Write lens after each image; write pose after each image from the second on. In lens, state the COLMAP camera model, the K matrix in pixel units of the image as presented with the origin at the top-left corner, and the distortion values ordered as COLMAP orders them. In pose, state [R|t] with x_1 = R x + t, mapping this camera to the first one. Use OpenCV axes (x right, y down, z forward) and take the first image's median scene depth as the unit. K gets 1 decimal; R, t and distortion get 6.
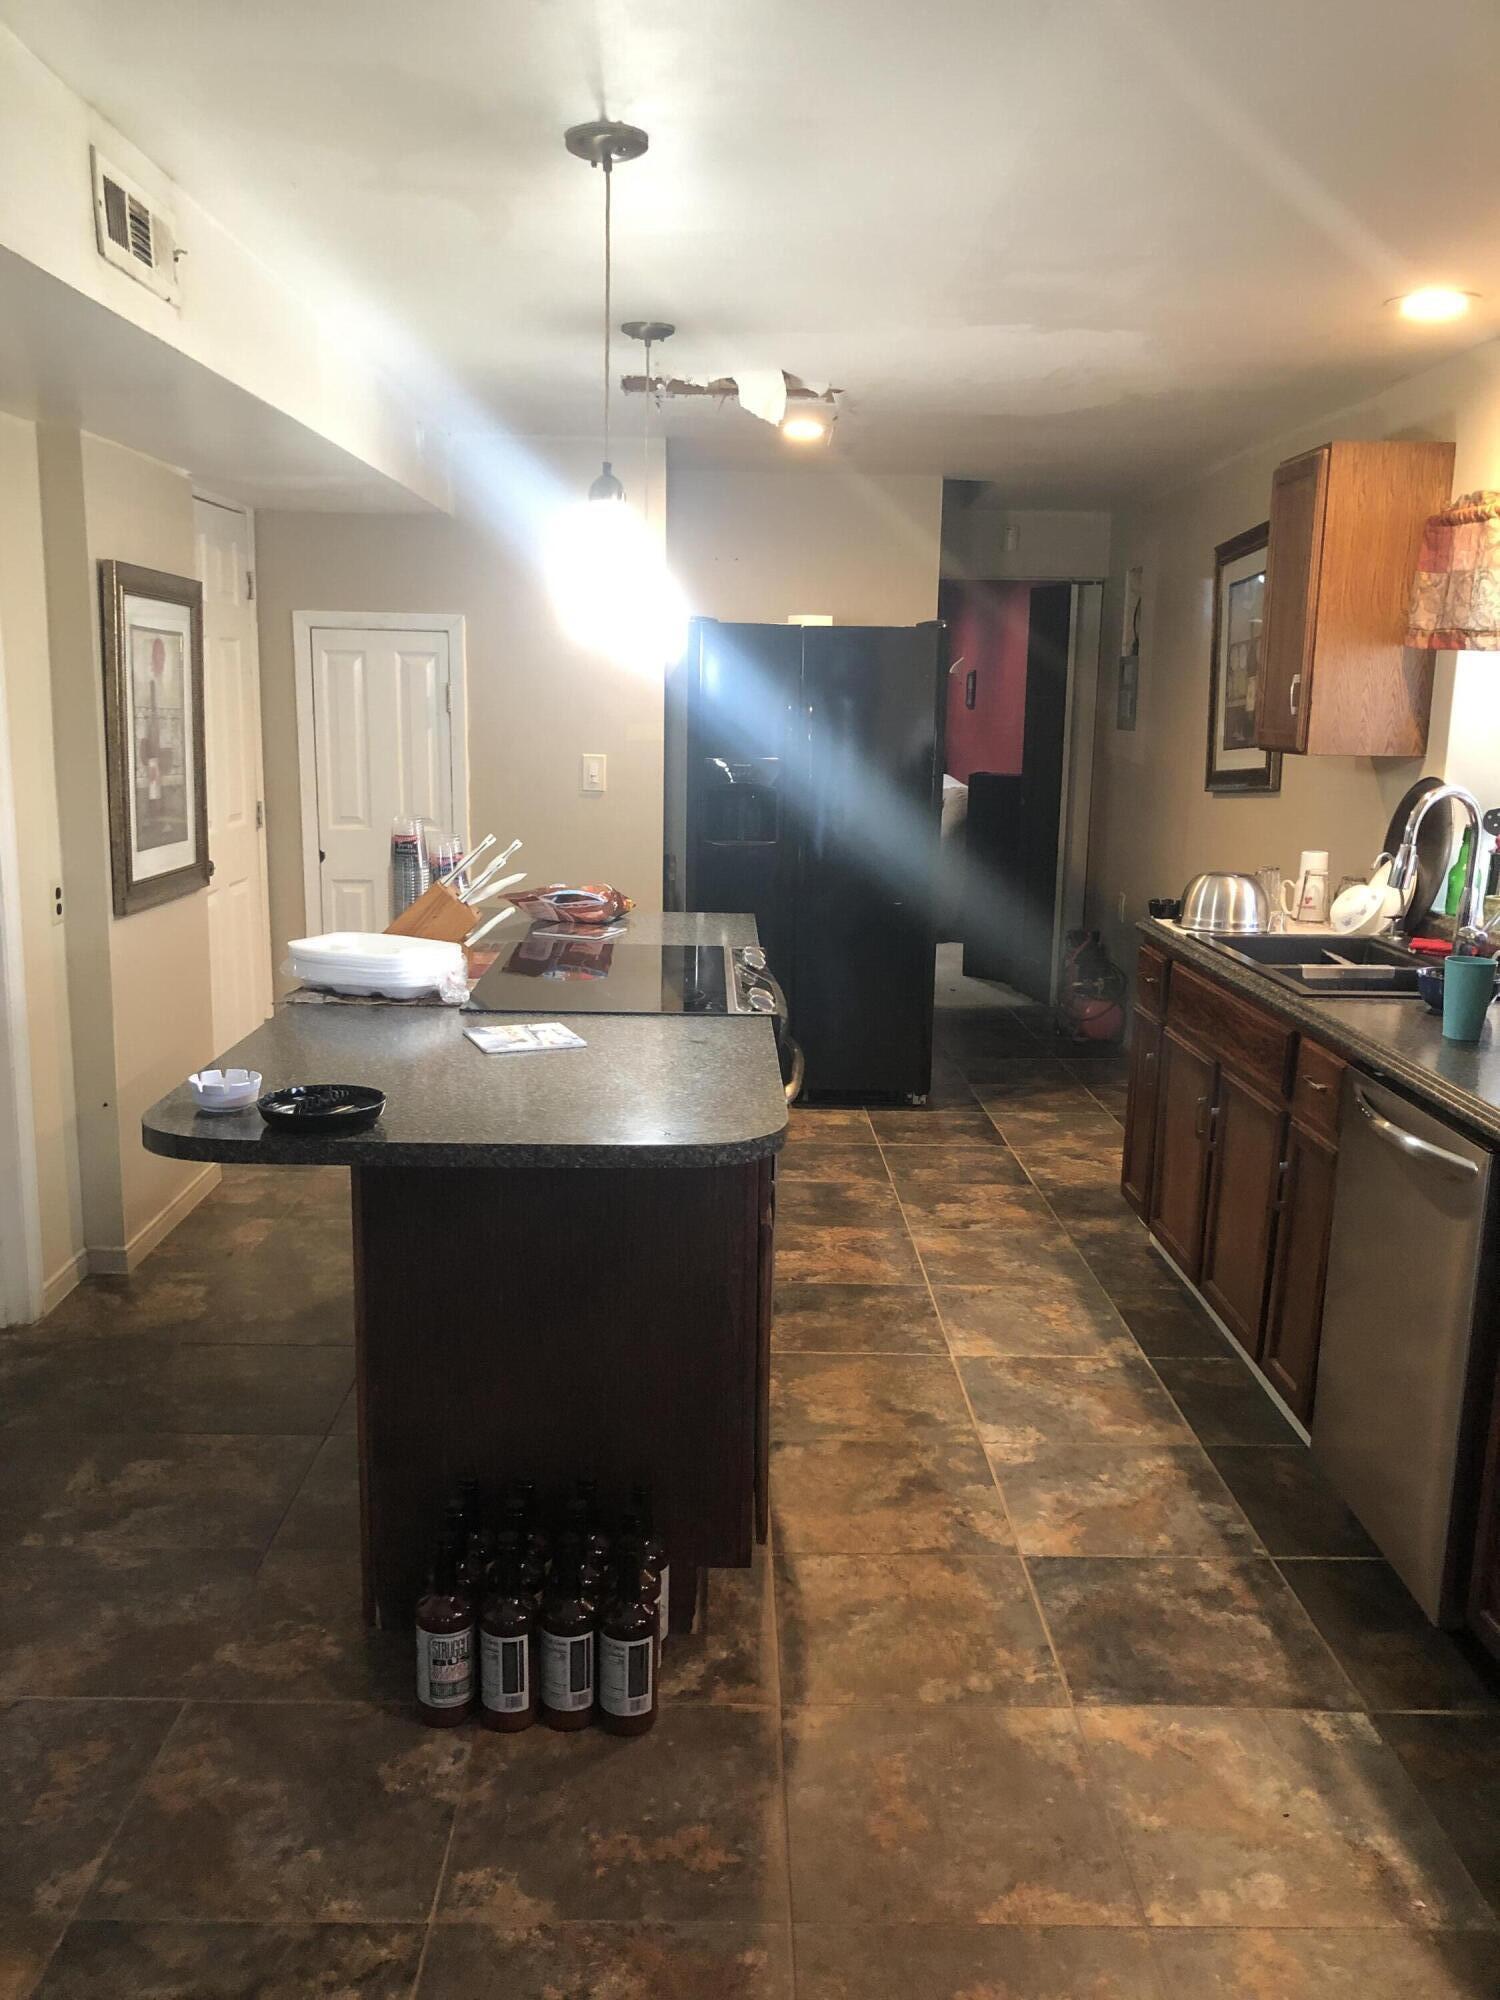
lens RADIAL K [[1642.5, 0, 747.9], [0, 1642.5, 1019.2], [0, 0, 1]] dist [0.036897, -0.045241]
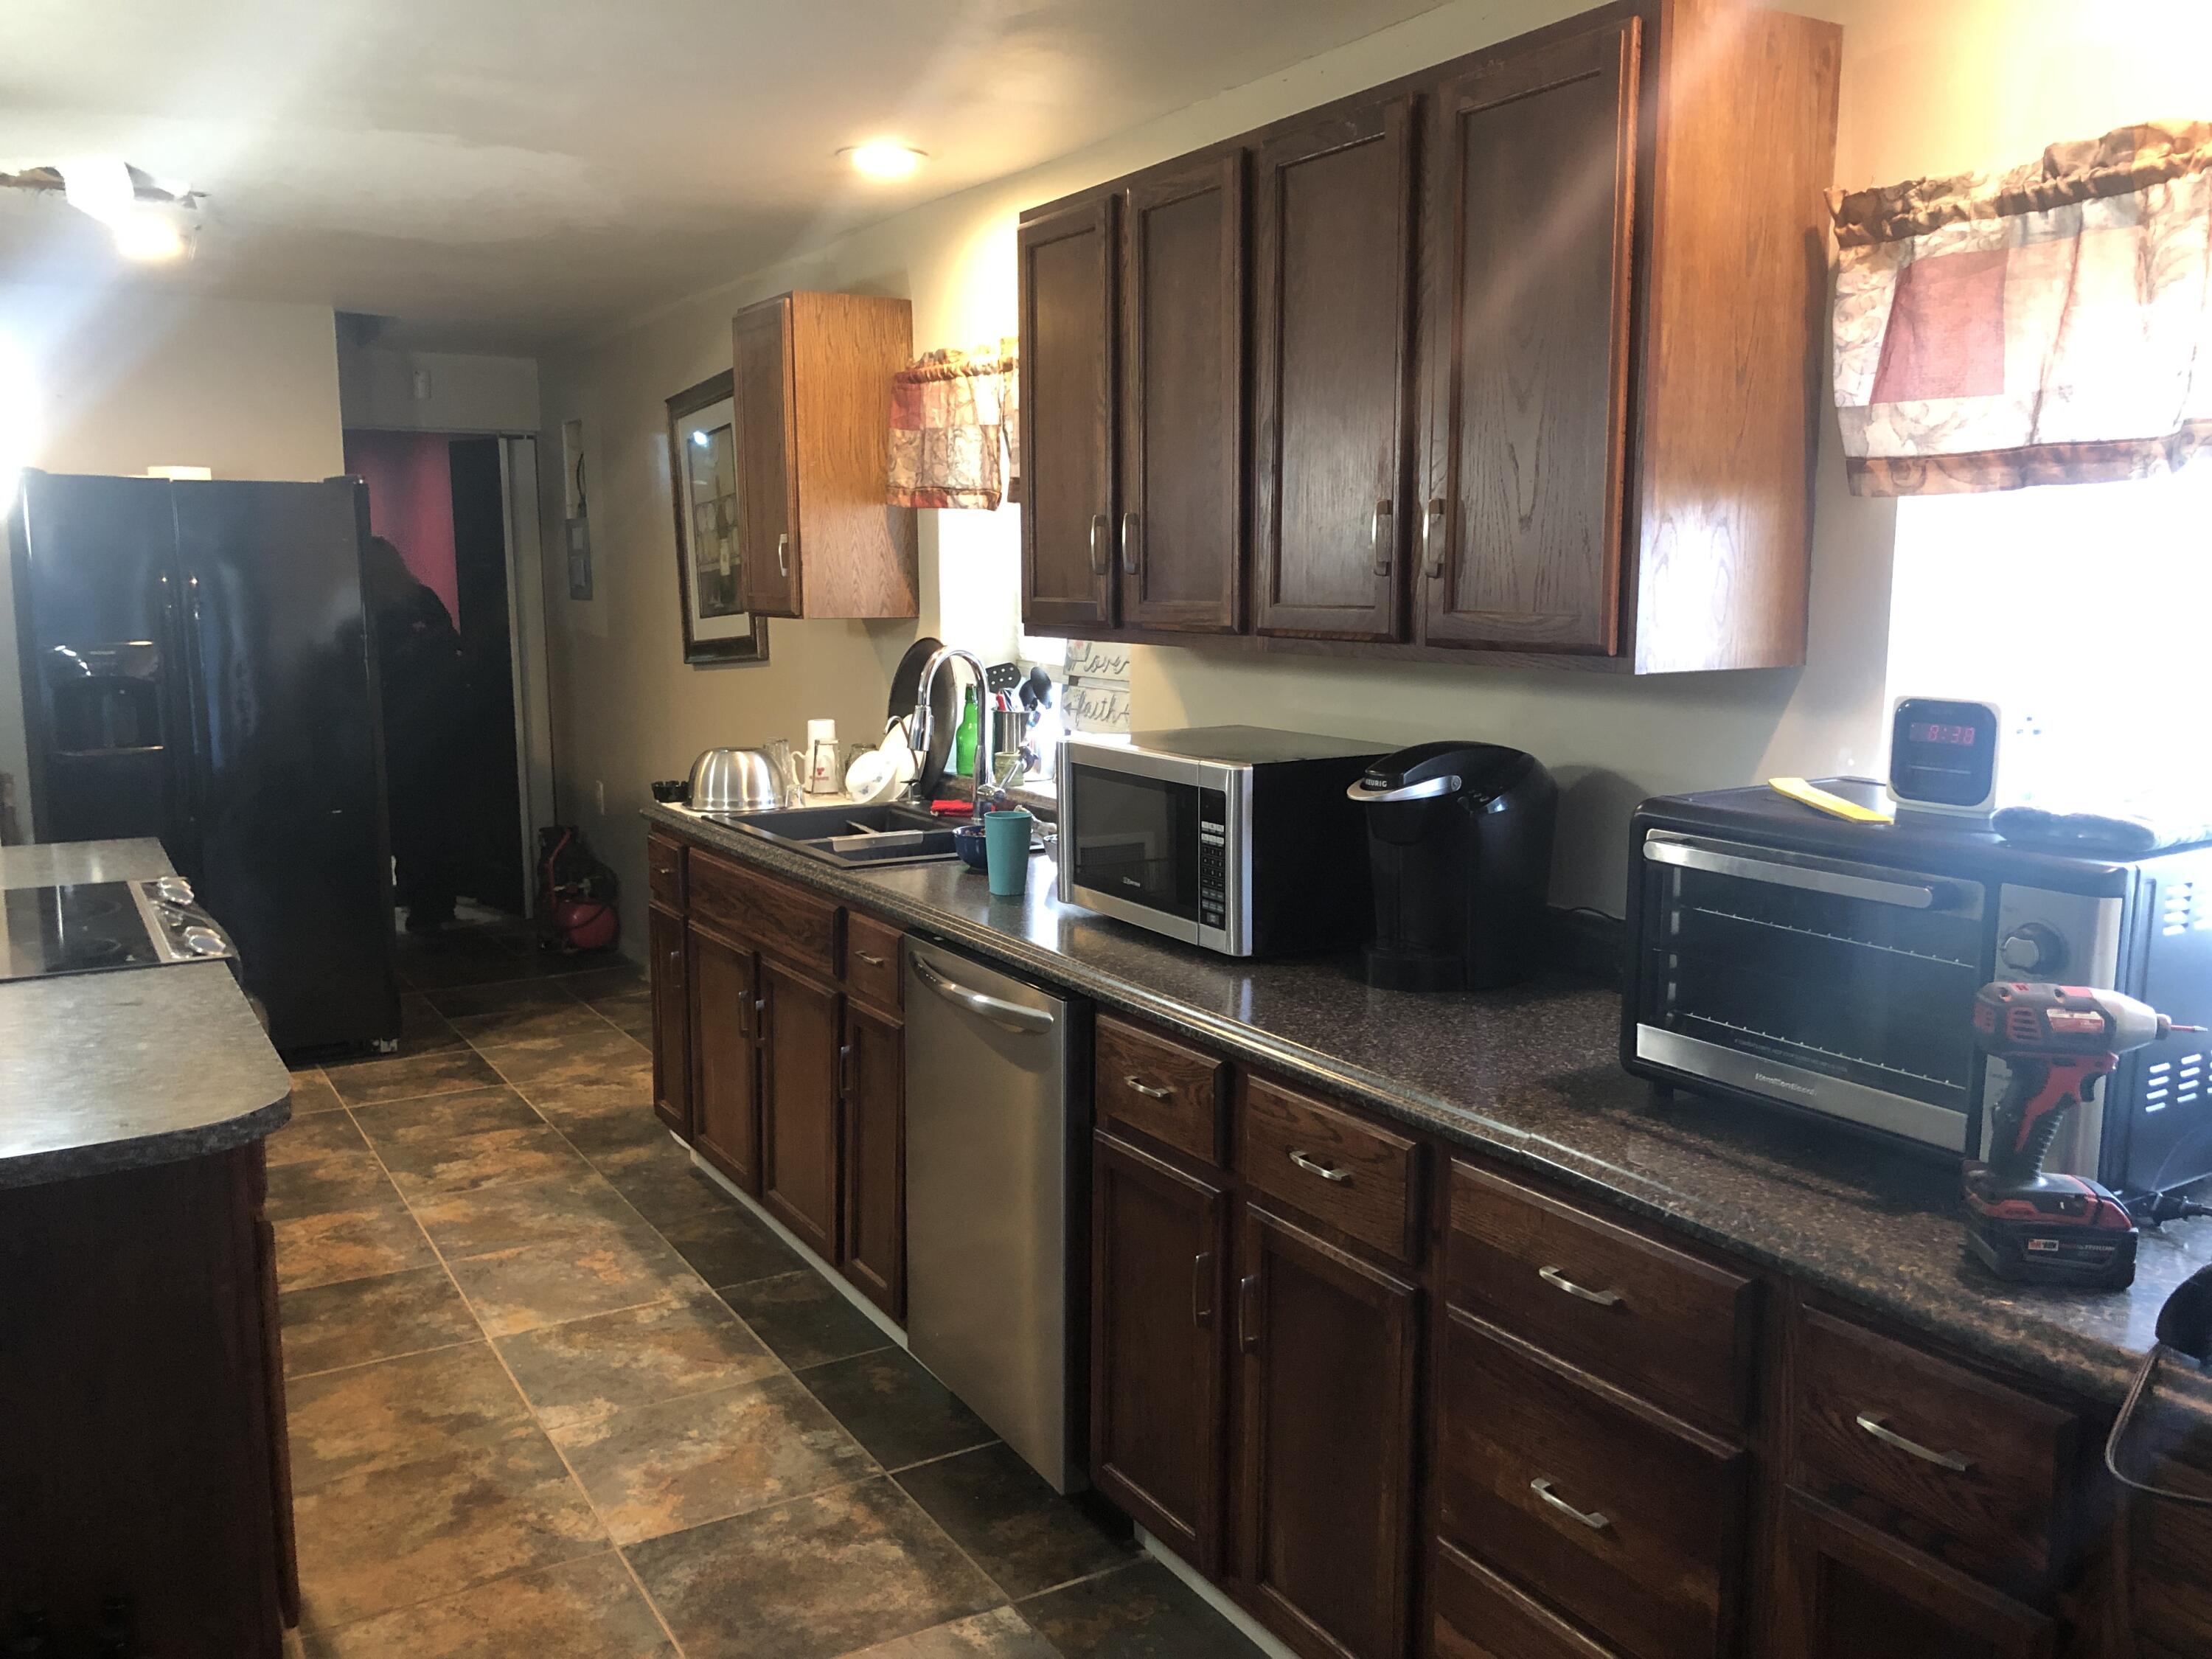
lens RADIAL K [[1816.6, 0, 1118.3], [0, 1816.6, 838.0], [0, 0, 1]] dist [0.036897, -0.045241]
pose [[0.865502, -0.092080, 0.492368, -0.032567], [0.114612, 0.993286, -0.015710, 0.002237], [-0.487616, 0.070028, 0.870245, 0.014277]]
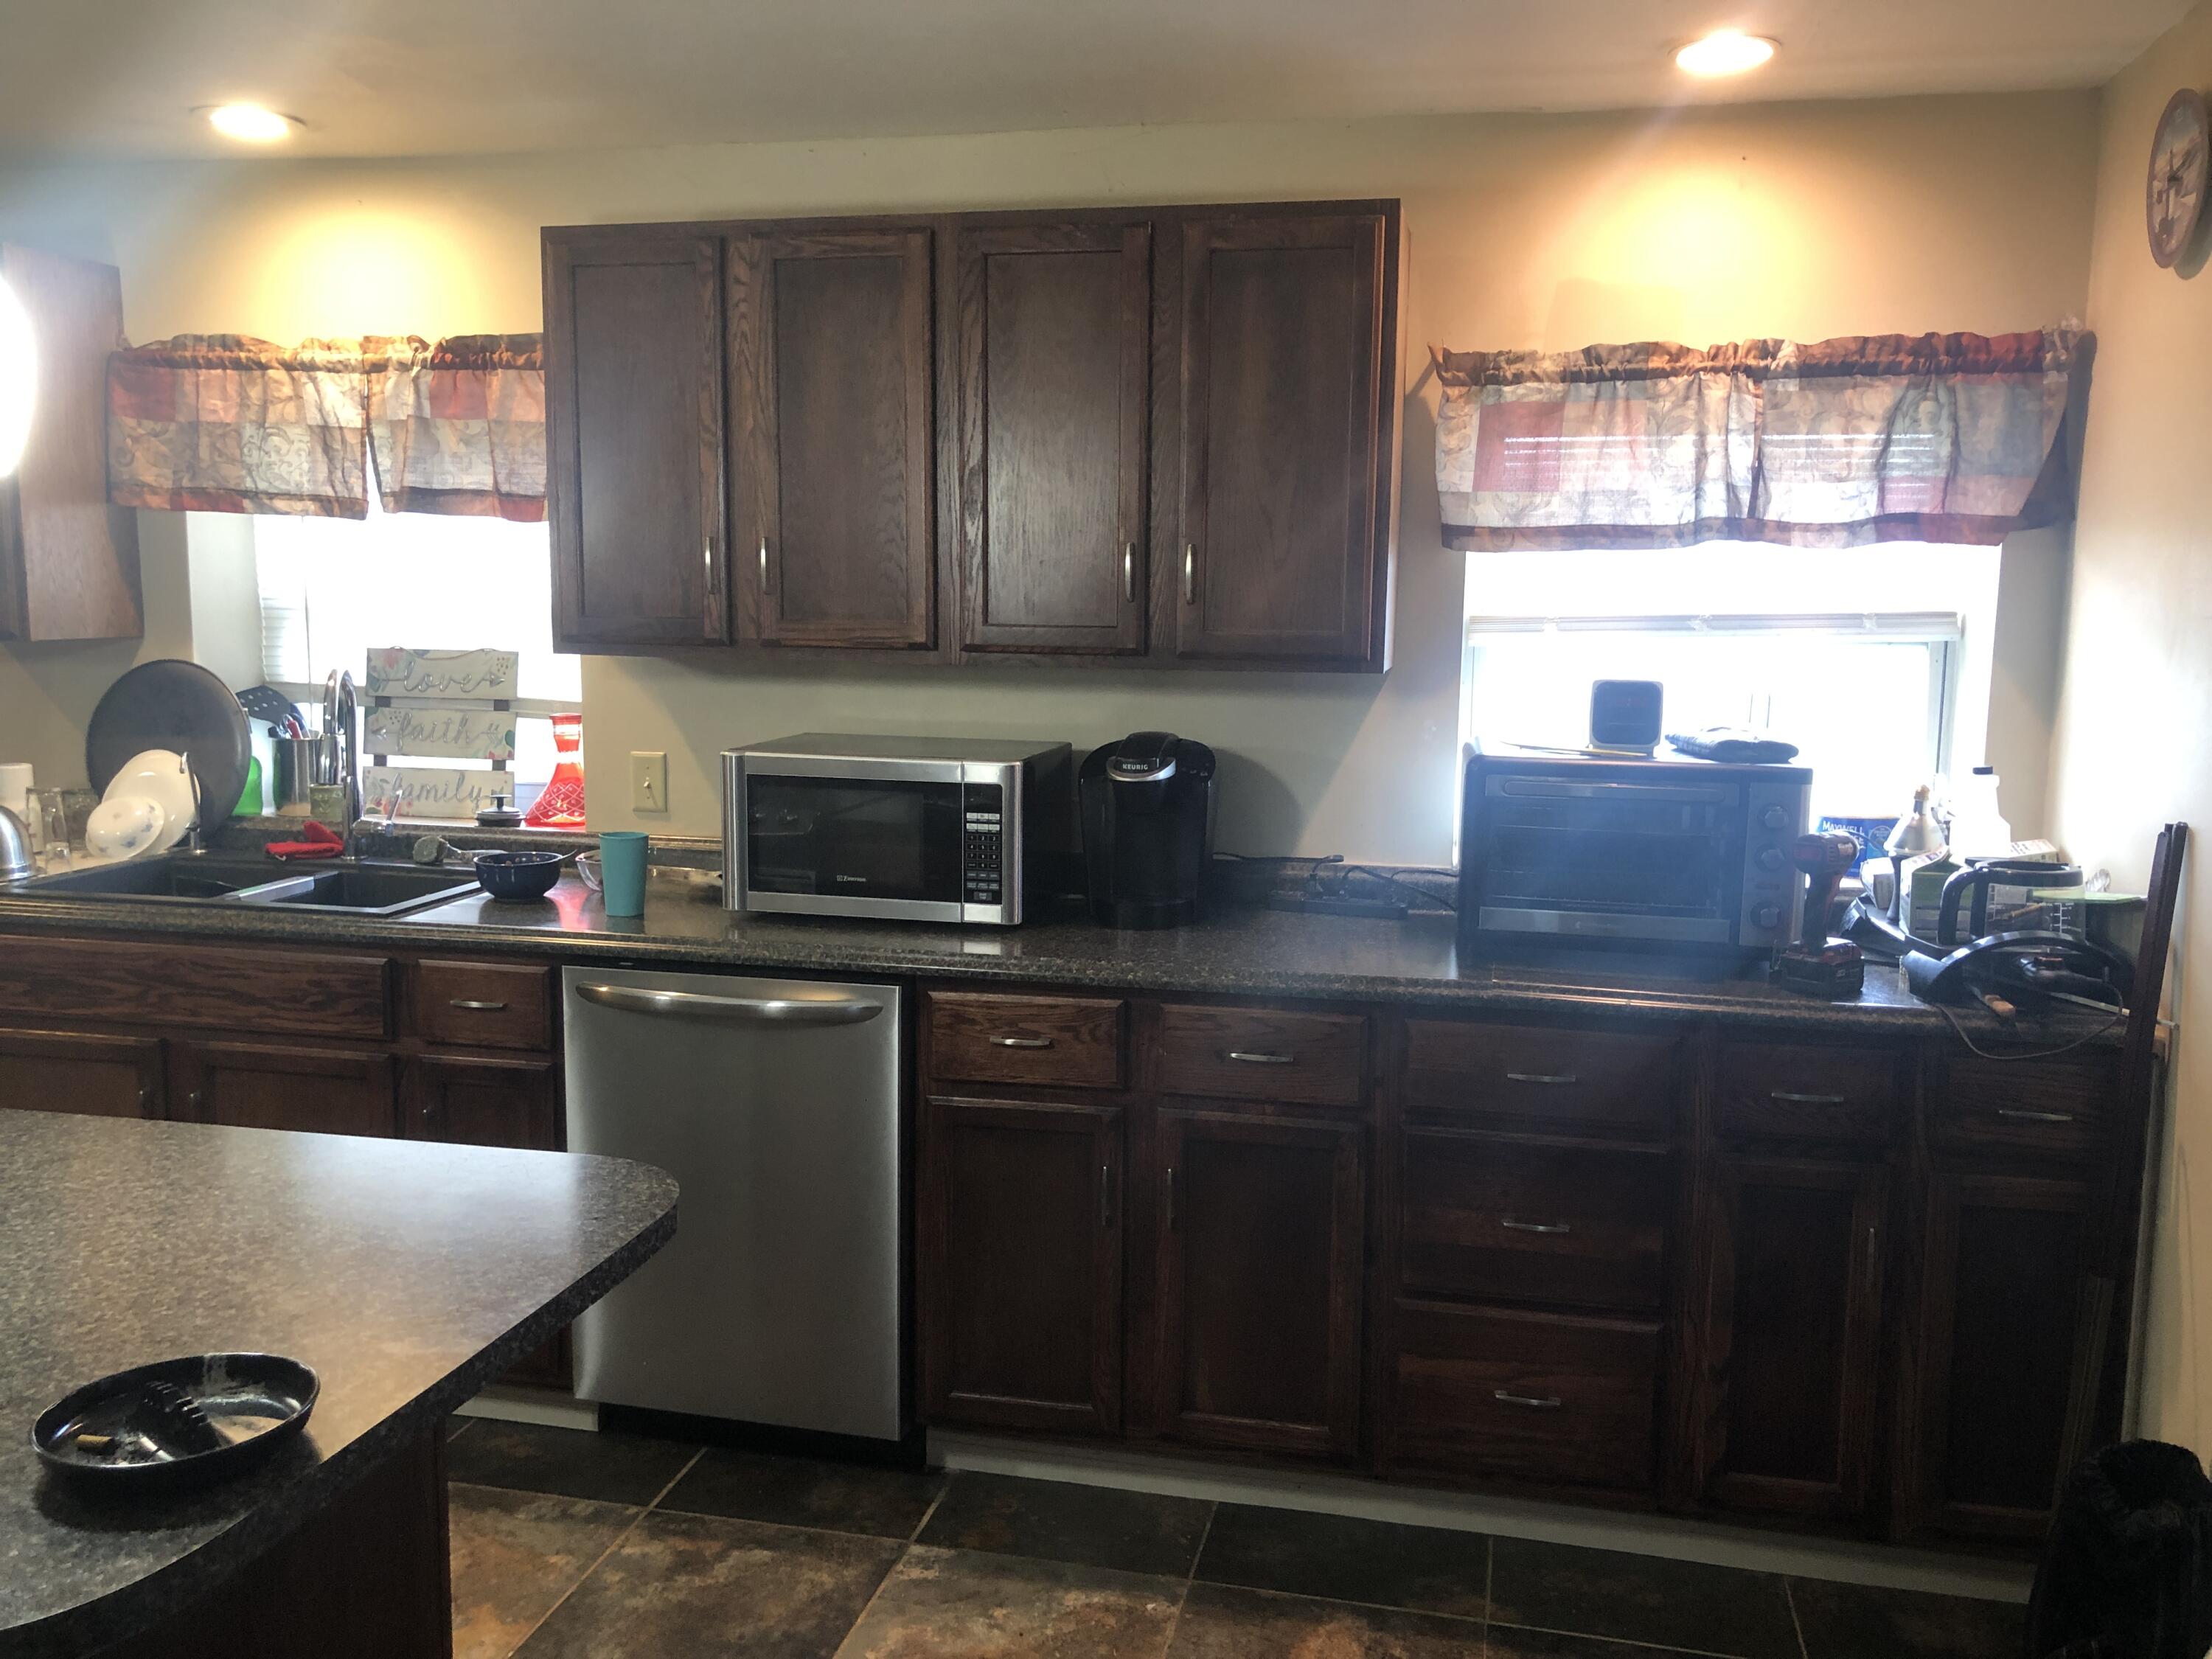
lens RADIAL K [[1816.6, 0, 1114.7], [0, 1816.6, 826.3], [0, 0, 1]] dist [0.036897, -0.045241]
pose [[0.232696, -0.145854, 0.961550, -0.409786], [0.184882, 0.977295, 0.103500, -0.075195], [-0.954815, 0.153690, 0.254378, 0.334325]]
